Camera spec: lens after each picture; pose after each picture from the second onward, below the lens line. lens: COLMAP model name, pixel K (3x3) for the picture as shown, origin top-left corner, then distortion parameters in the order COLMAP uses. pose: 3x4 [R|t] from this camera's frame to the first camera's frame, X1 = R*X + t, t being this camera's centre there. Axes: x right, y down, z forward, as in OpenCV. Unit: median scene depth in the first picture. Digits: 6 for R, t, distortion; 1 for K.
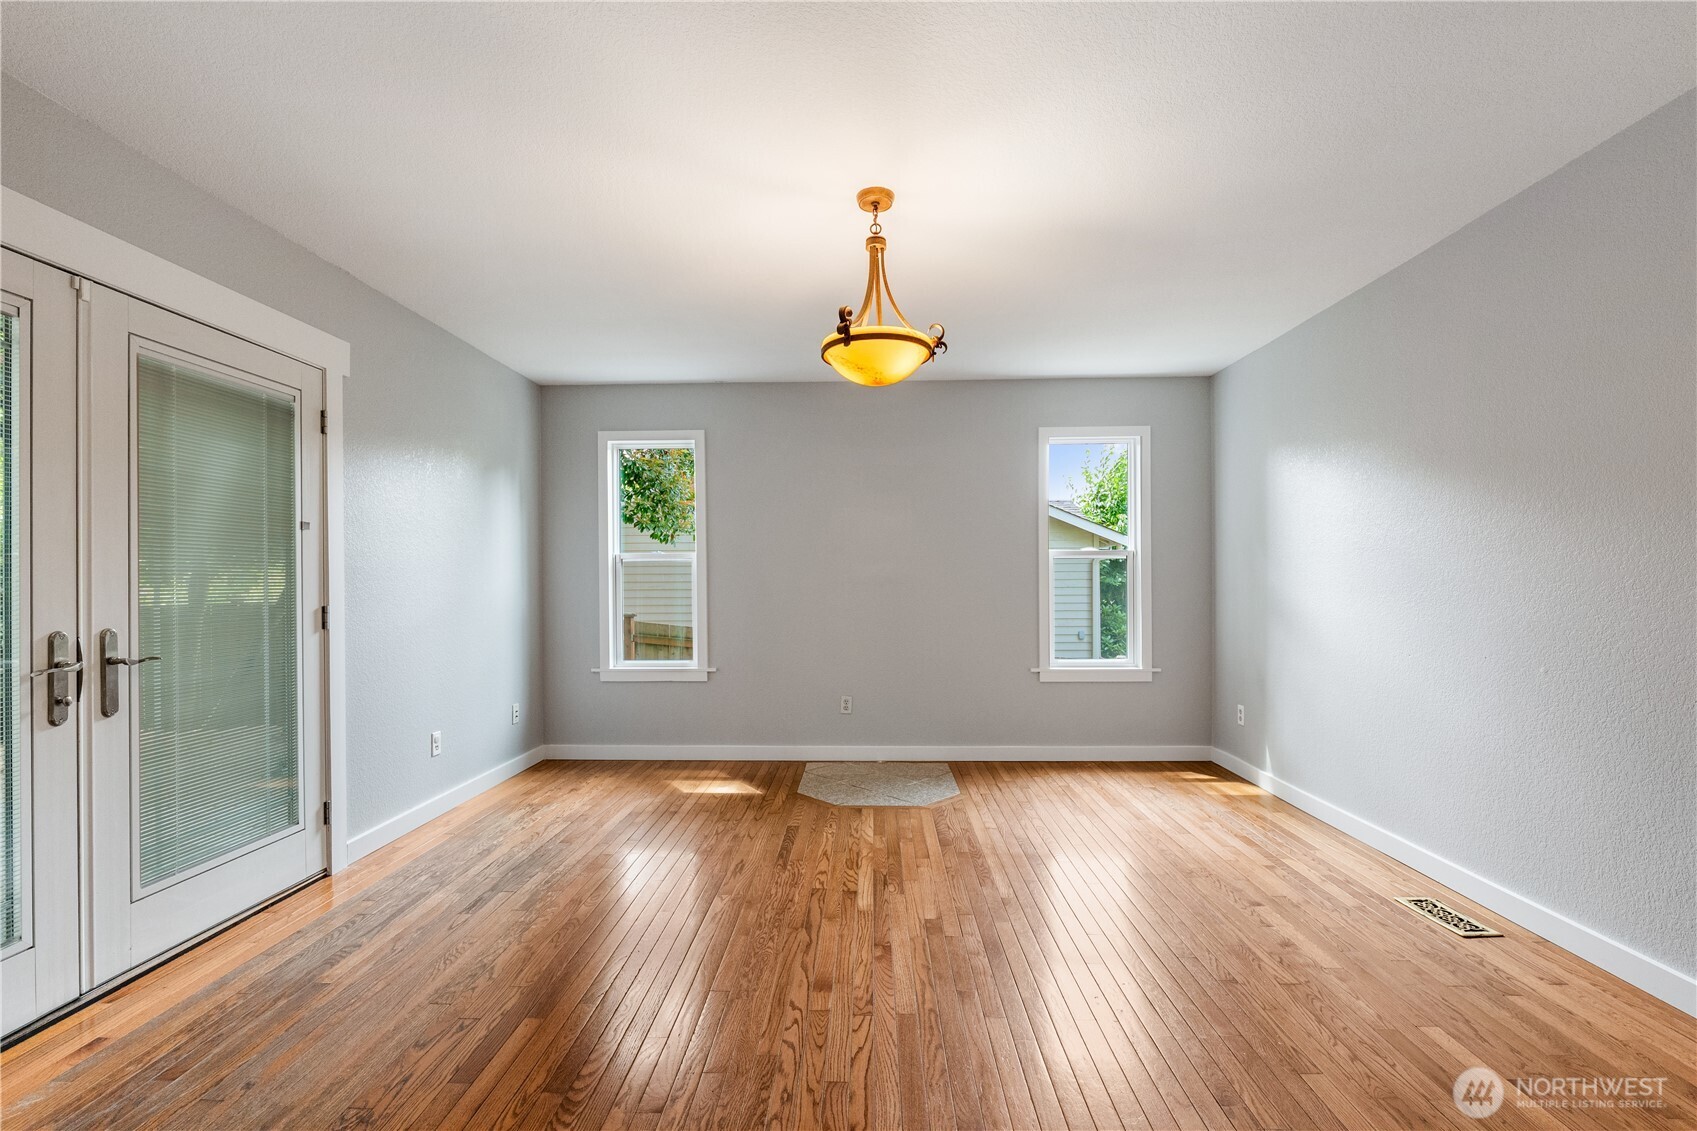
lens RADIAL K [[721.5, 0, 838.0], [0, 721.5, 580.0], [0, 0, 1]] dist [-0.004937, 0.000913]
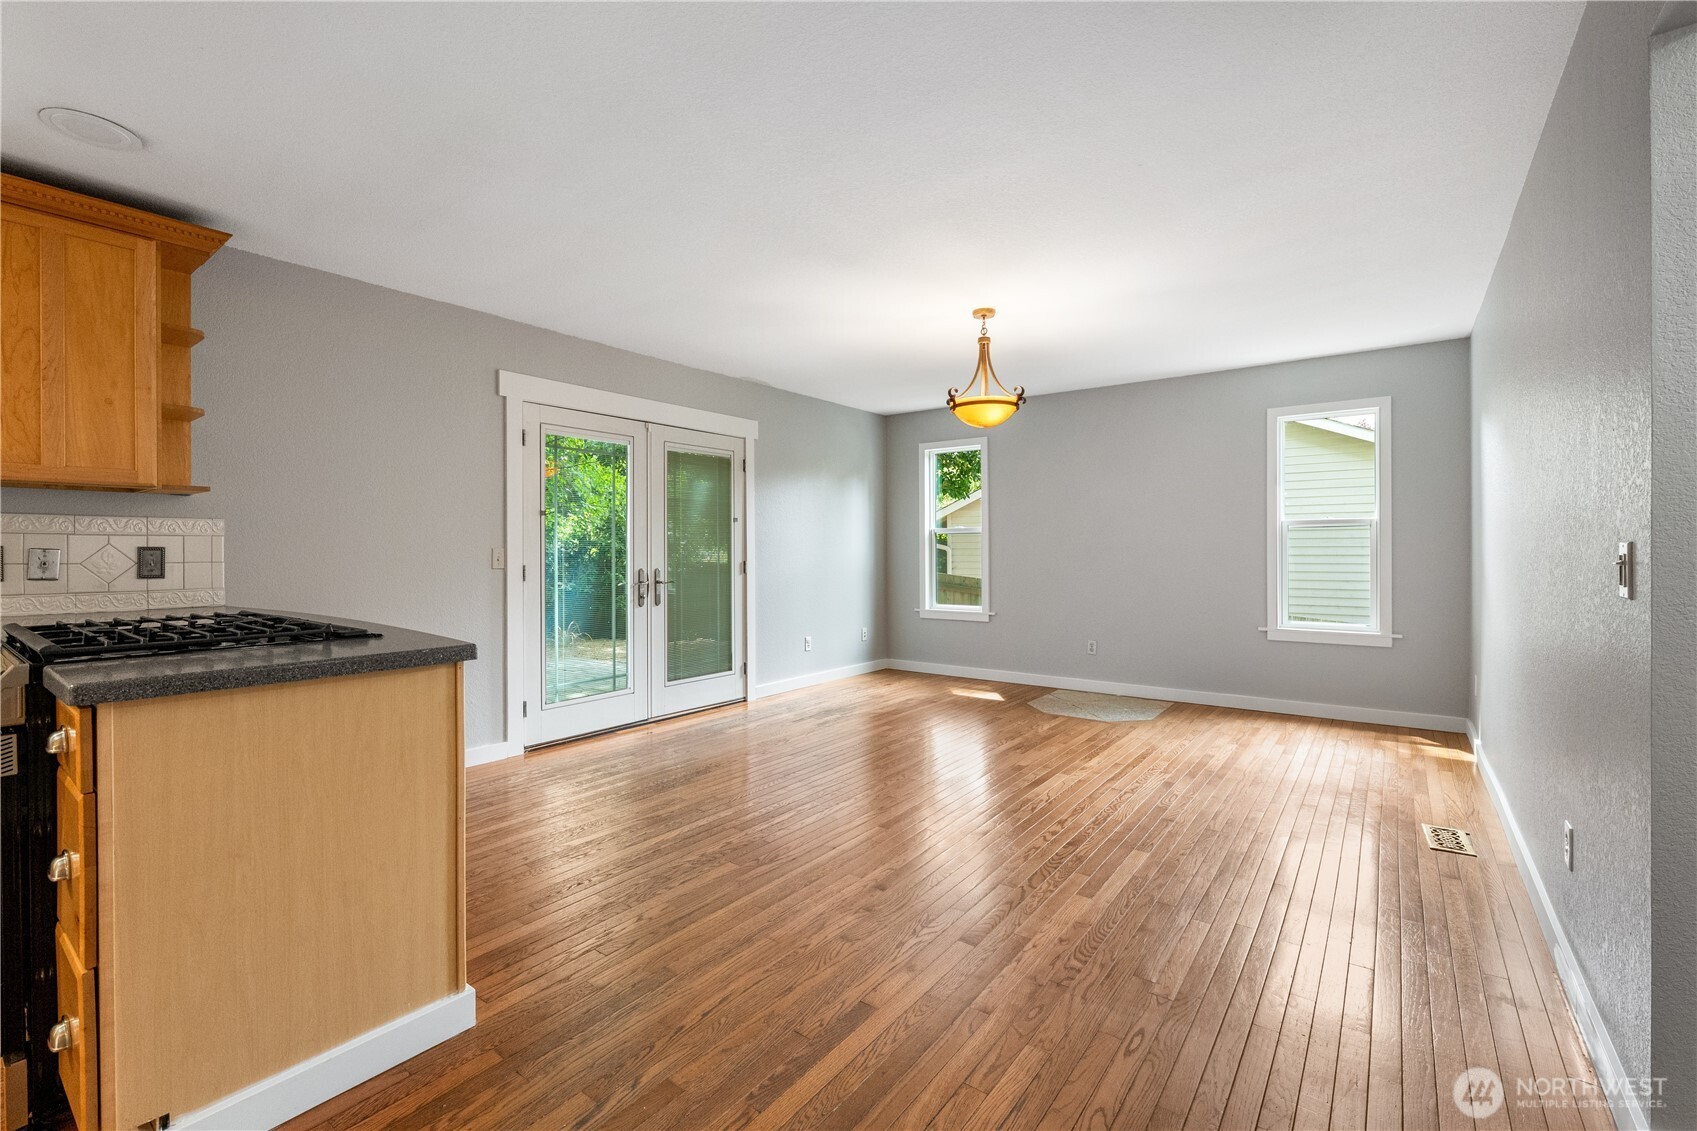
lens RADIAL K [[721.5, 0, 864.4], [0, 721.5, 549.1], [0, 0, 1]] dist [-0.004937, 0.000913]
pose [[0.830608, 0.002213, -0.556853, 0.657435], [0.000055, 0.999992, 0.004057, -0.003737], [0.556857, -0.003400, 0.830601, -0.446226]]
